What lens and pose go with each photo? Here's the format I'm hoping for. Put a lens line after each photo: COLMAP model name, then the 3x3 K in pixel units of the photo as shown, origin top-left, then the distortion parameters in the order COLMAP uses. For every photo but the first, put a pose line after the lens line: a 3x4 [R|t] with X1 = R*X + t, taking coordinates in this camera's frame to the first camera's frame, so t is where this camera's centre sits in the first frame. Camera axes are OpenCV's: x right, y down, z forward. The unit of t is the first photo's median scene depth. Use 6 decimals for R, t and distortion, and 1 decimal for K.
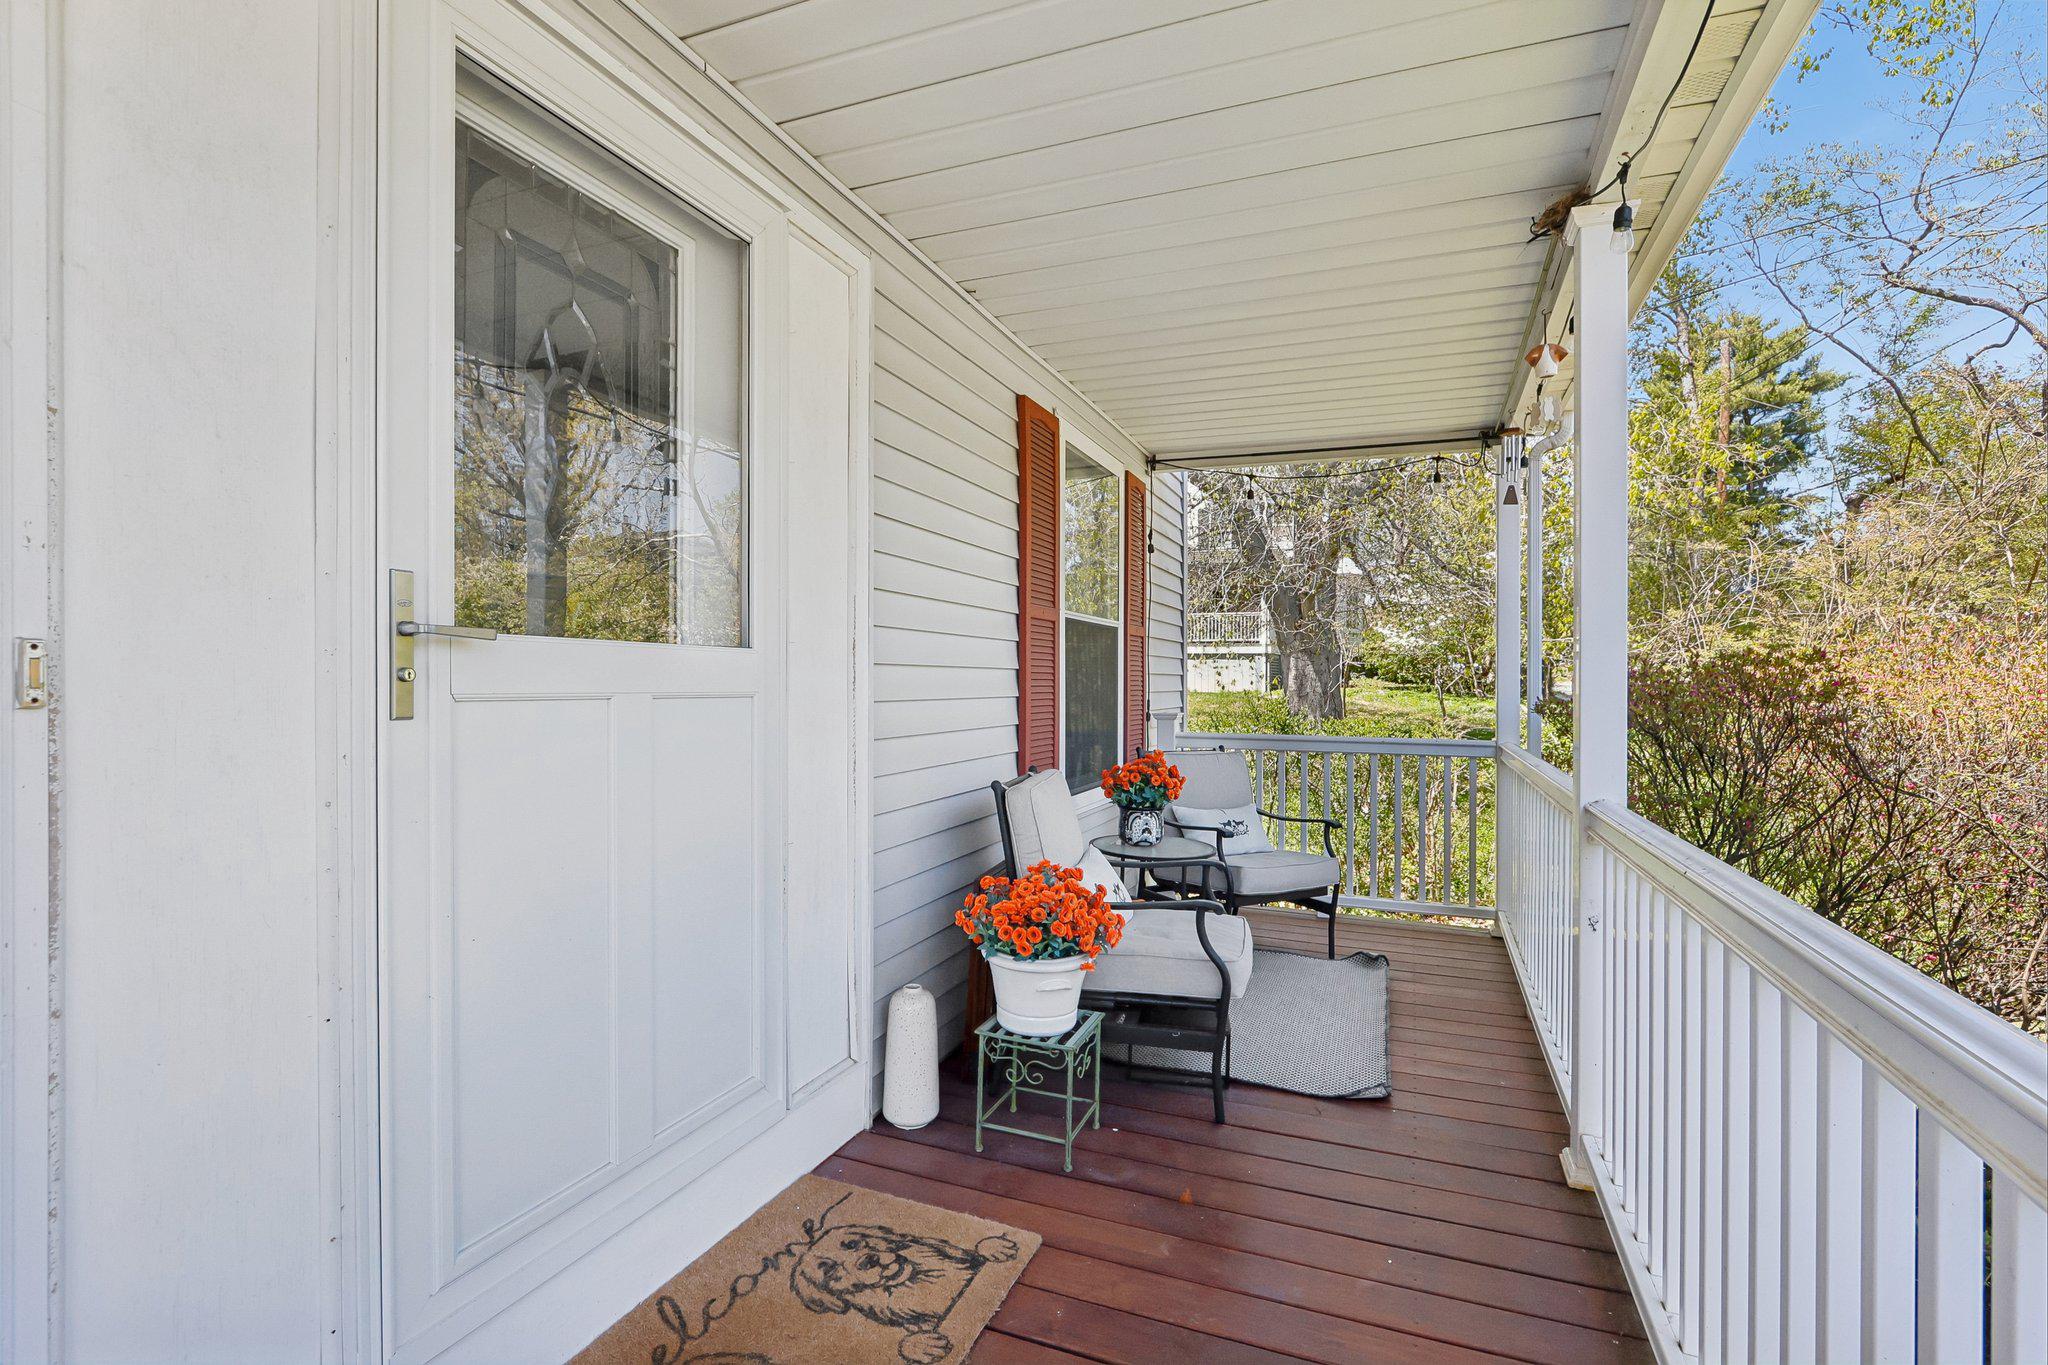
lens RADIAL K [[953.5, 0, 1031.6], [0, 953.5, 683.3], [0, 0, 1]] dist [-0.013437, -0.000074]
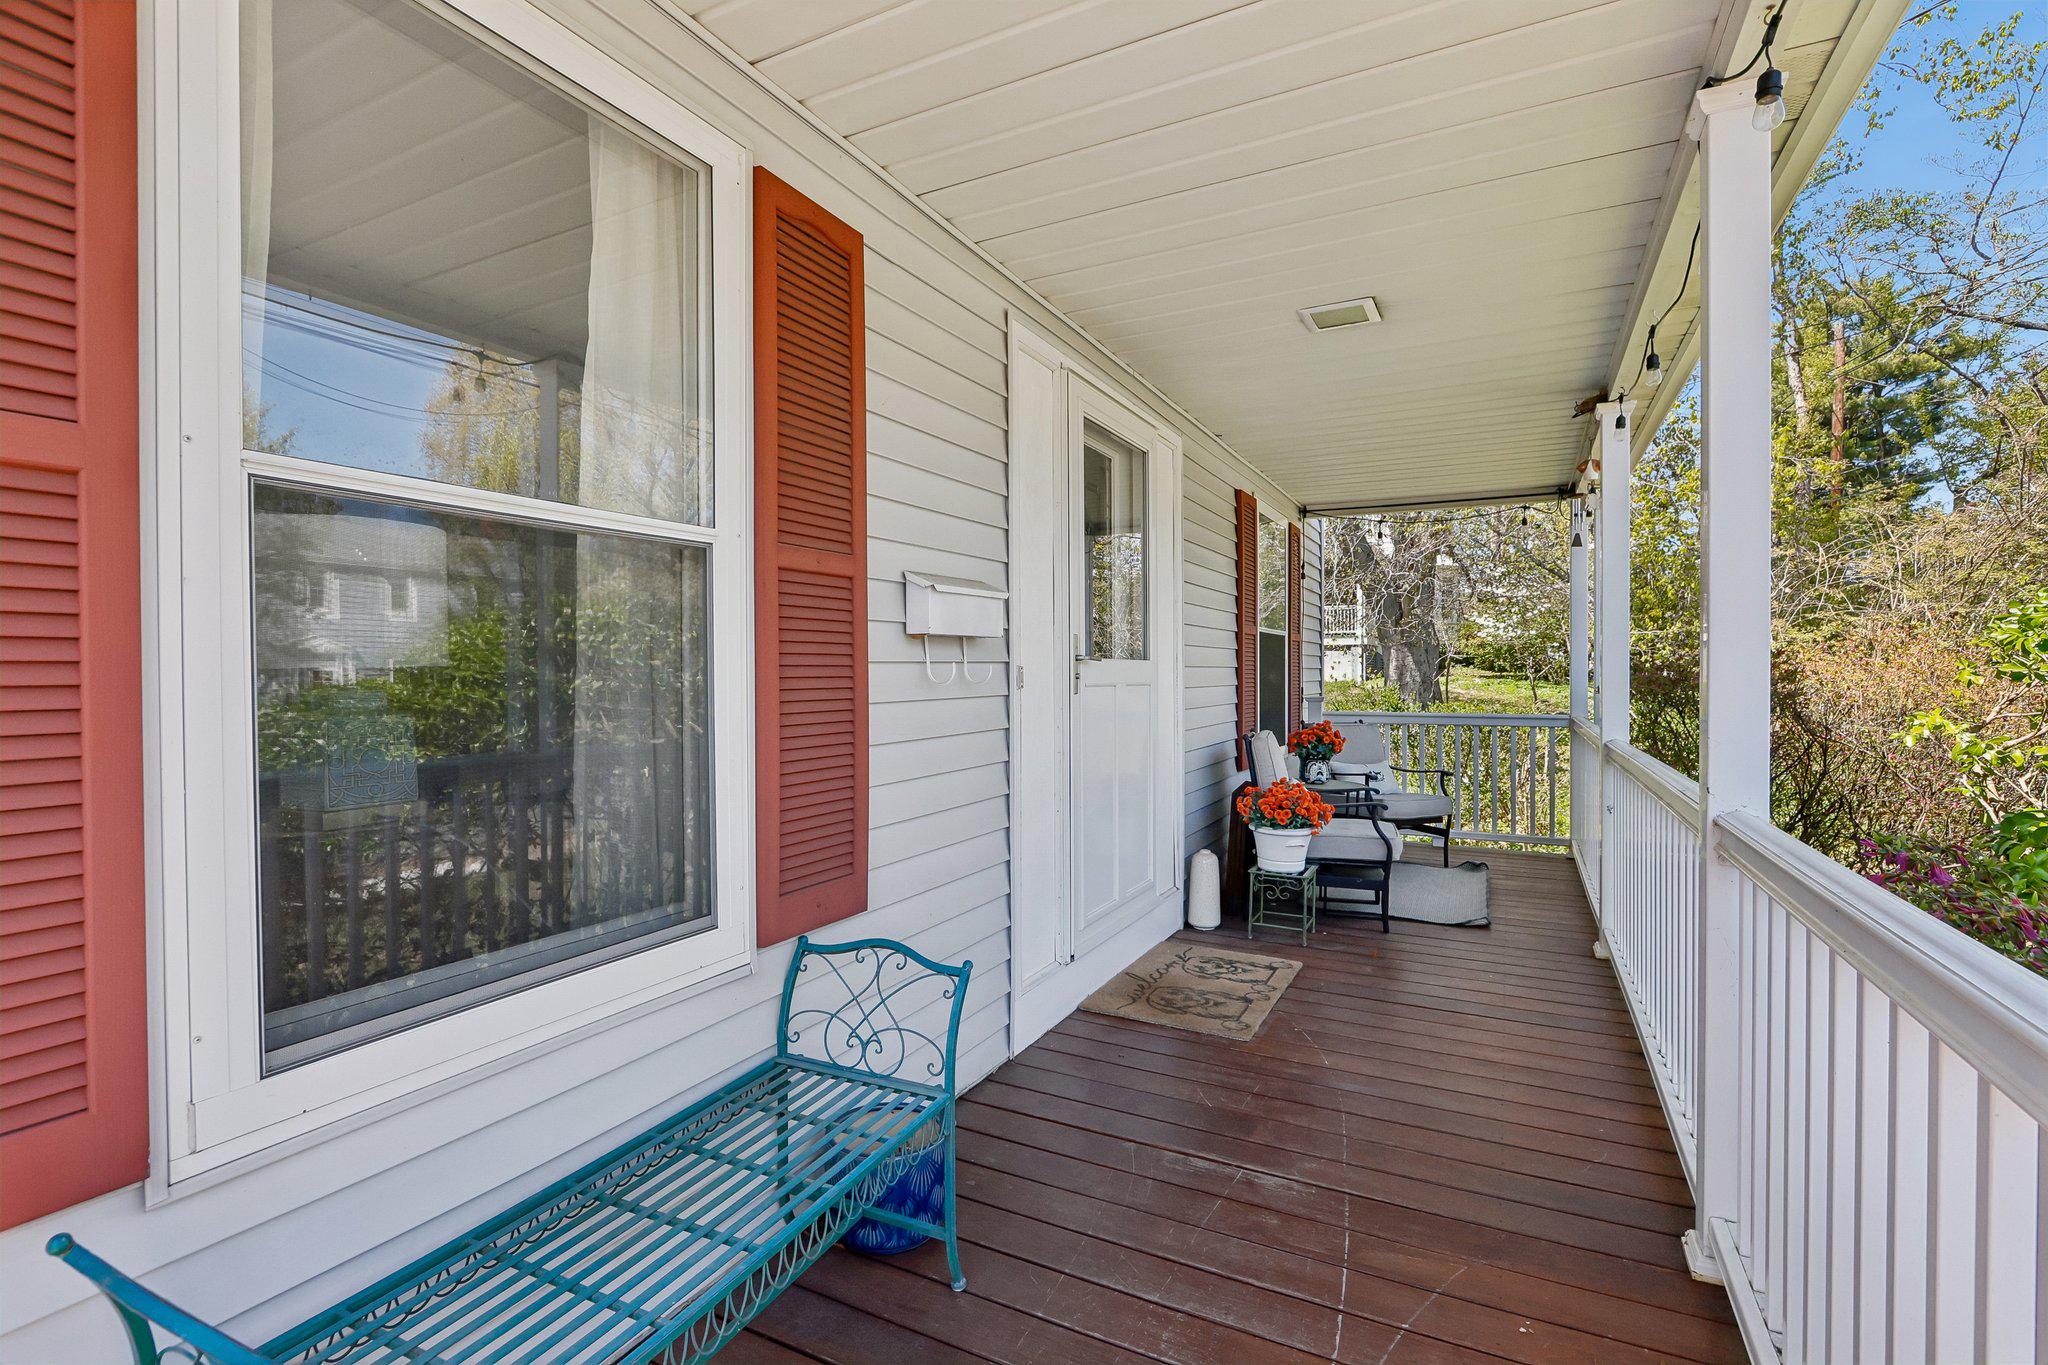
lens RADIAL K [[942.2, 0, 1009.3], [0, 942.2, 684.6], [0, 0, 1]] dist [-0.015002, 0.001373]
pose [[0.993989, -0.007048, -0.109255, -0.210043], [0.008164, 0.999919, 0.009771, -0.004391], [0.109177, -0.010605, 0.993966, -0.546860]]
